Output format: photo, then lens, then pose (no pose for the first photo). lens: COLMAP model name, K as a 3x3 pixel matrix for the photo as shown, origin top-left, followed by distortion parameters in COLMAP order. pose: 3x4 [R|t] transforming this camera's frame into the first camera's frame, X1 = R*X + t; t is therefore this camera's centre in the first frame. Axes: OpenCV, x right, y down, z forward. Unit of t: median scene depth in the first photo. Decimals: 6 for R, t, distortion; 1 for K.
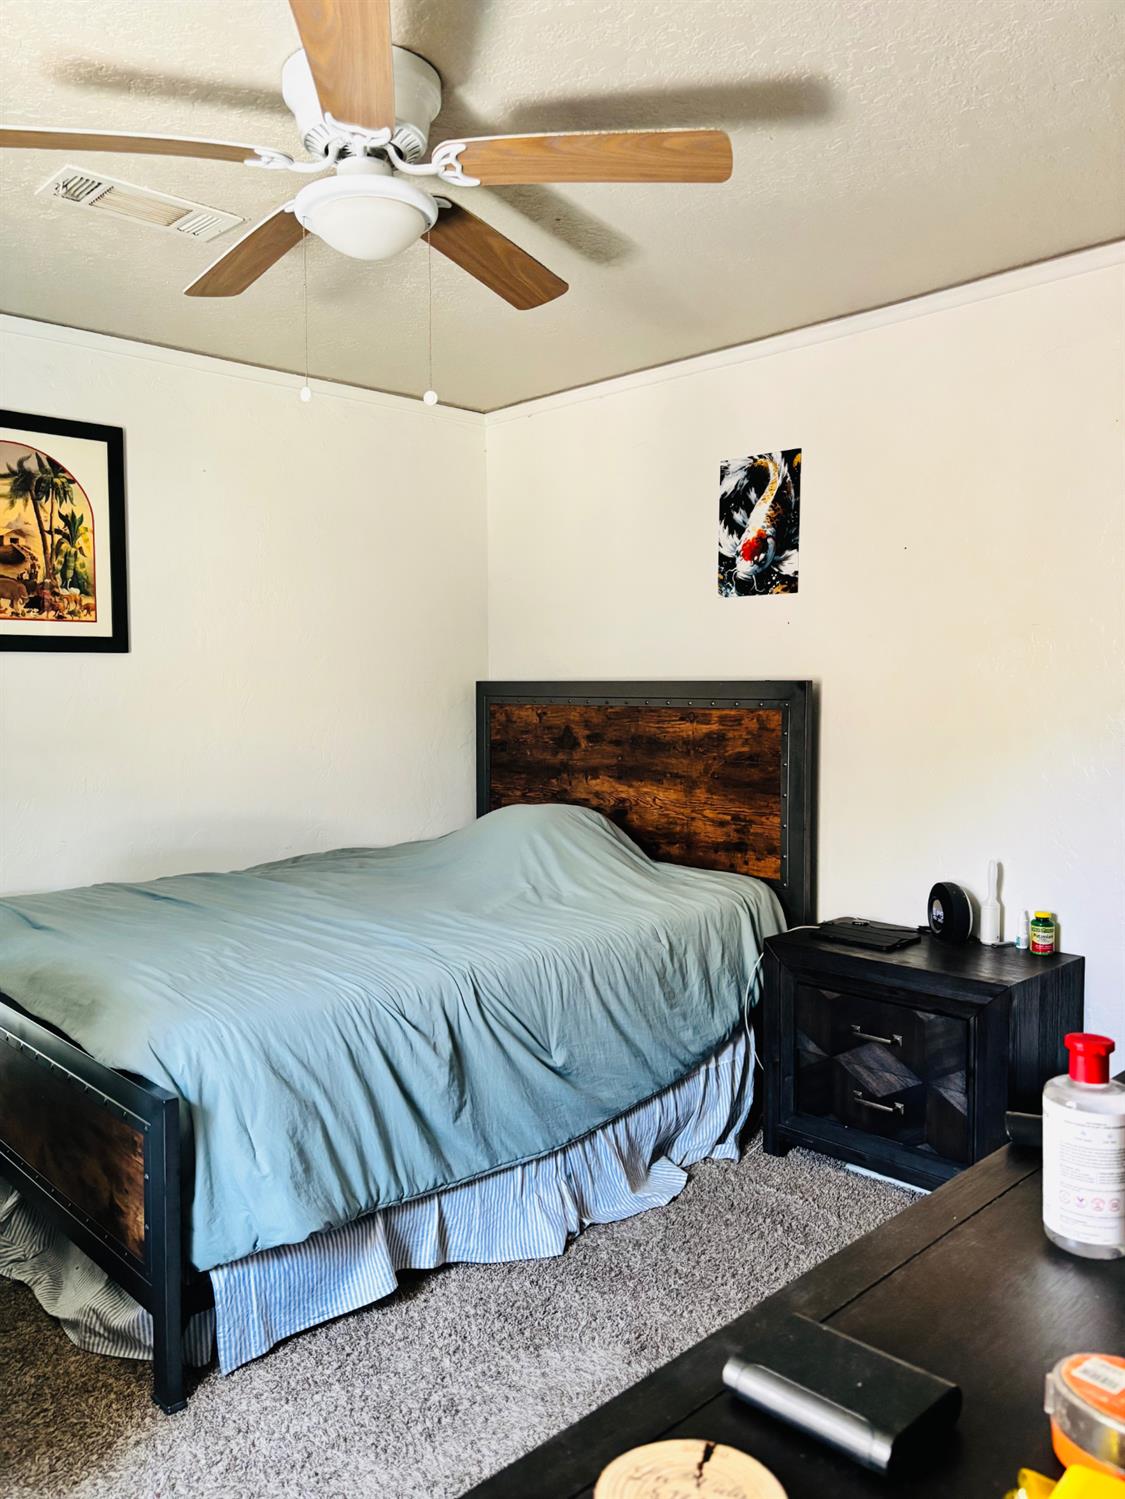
lens RADIAL K [[1142.0, 0, 557.2], [0, 1142.0, 755.1], [0, 0, 1]] dist [0.040452, -0.058605]
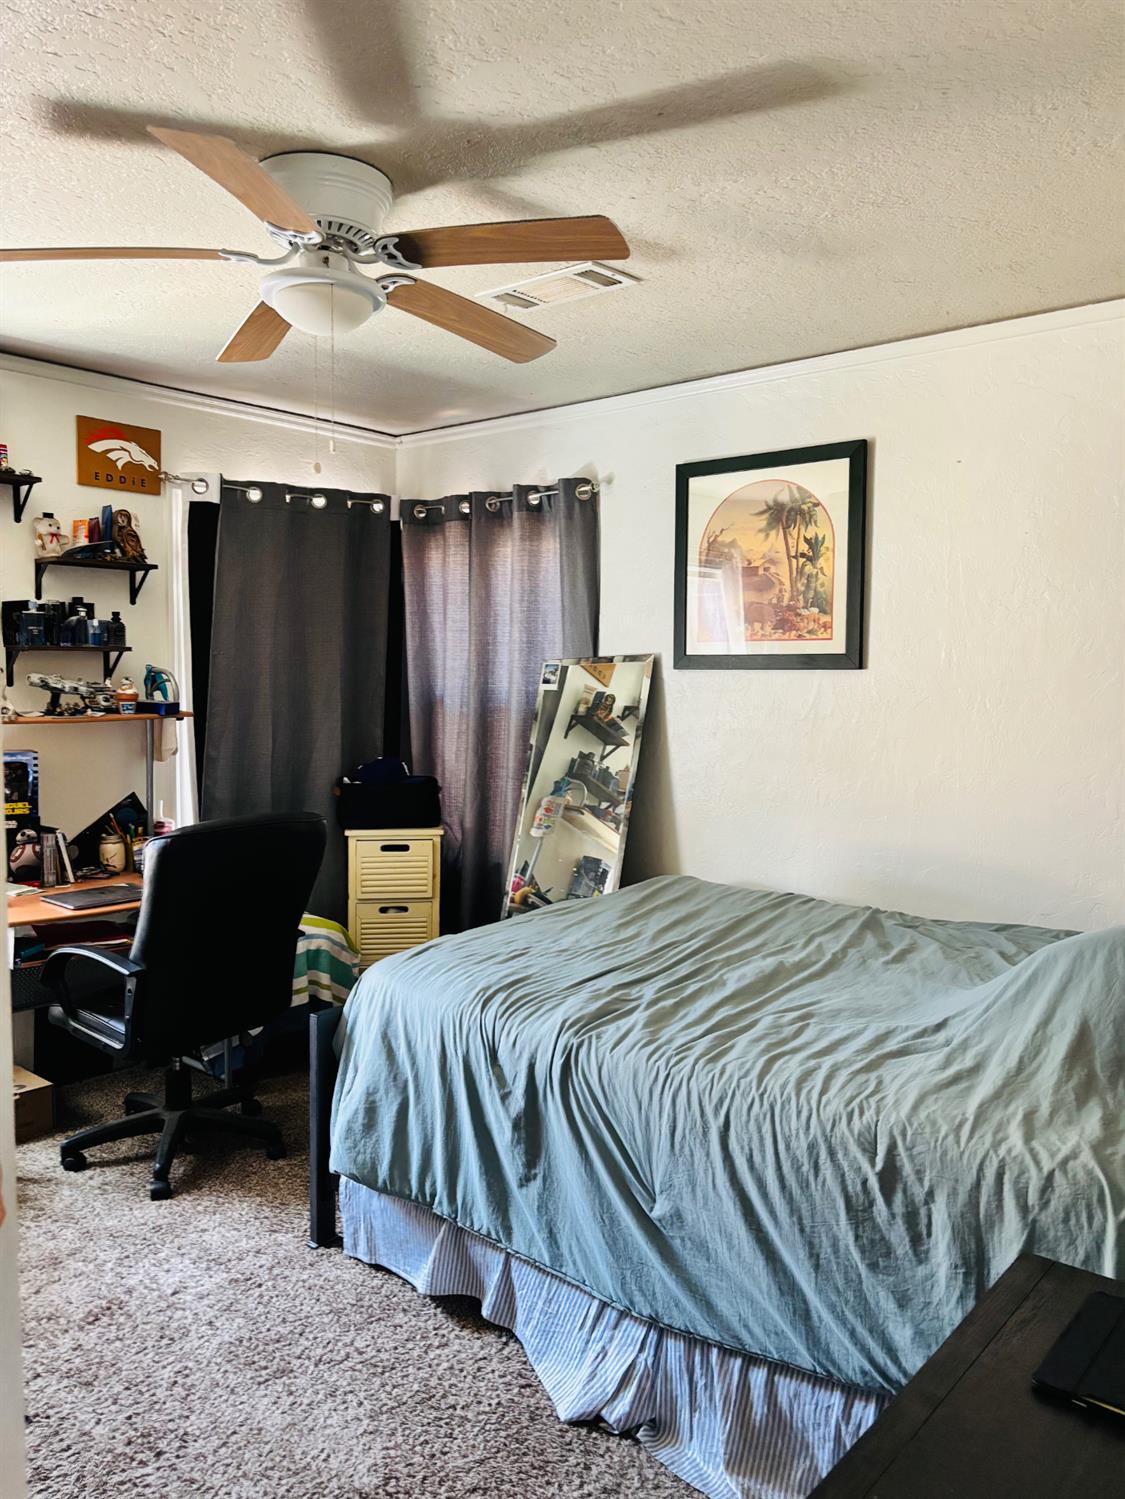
lens RADIAL K [[1142.0, 0, 557.2], [0, 1142.0, 755.1], [0, 0, 1]] dist [0.040452, -0.058605]
pose [[0.093910, 0.079662, -0.992388, 0.608305], [-0.074319, 0.994573, 0.072805, -0.073039], [0.992803, 0.066916, 0.099321, 0.693894]]
